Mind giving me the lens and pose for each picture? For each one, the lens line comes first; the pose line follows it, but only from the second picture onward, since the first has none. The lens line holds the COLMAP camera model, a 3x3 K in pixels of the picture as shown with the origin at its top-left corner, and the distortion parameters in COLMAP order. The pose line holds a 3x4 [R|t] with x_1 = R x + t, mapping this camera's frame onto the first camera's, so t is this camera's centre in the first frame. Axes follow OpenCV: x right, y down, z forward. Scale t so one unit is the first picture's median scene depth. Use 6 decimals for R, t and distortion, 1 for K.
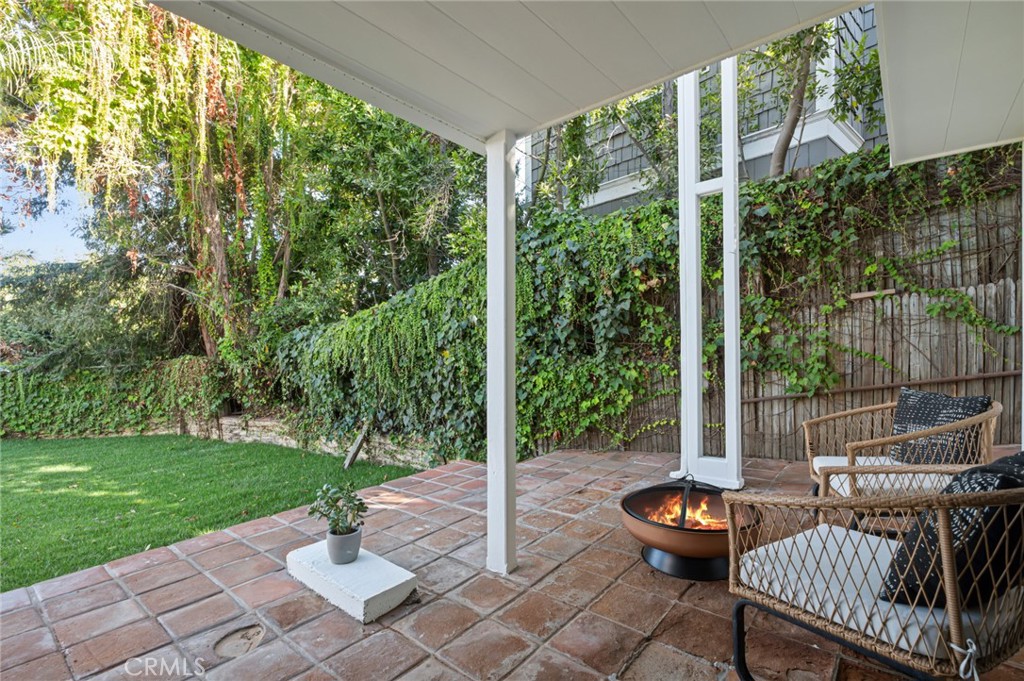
lens RADIAL K [[474.1, 0, 513.7], [0, 474.1, 336.2], [0, 0, 1]] dist [0.000410, -0.000014]
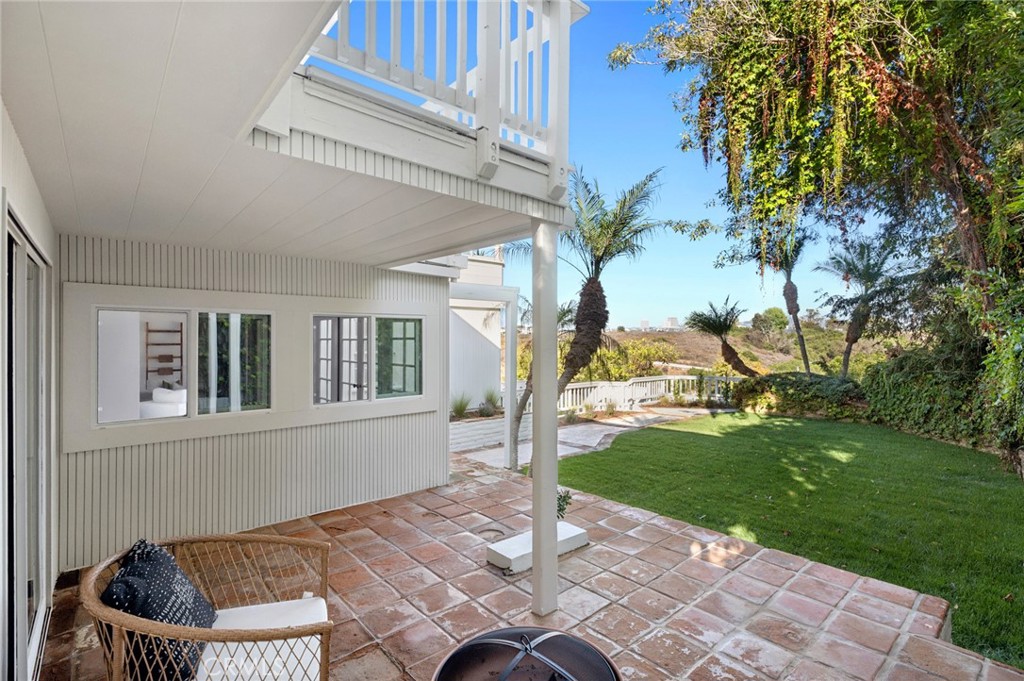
lens RADIAL K [[474.1, 0, 513.7], [0, 474.1, 336.2], [0, 0, 1]] dist [0.000410, -0.000014]
pose [[-0.170920, 0.007192, -0.985259, 0.663012], [0.028448, 0.999592, 0.002362, -0.092928], [0.984874, -0.027625, -0.171055, 0.707501]]
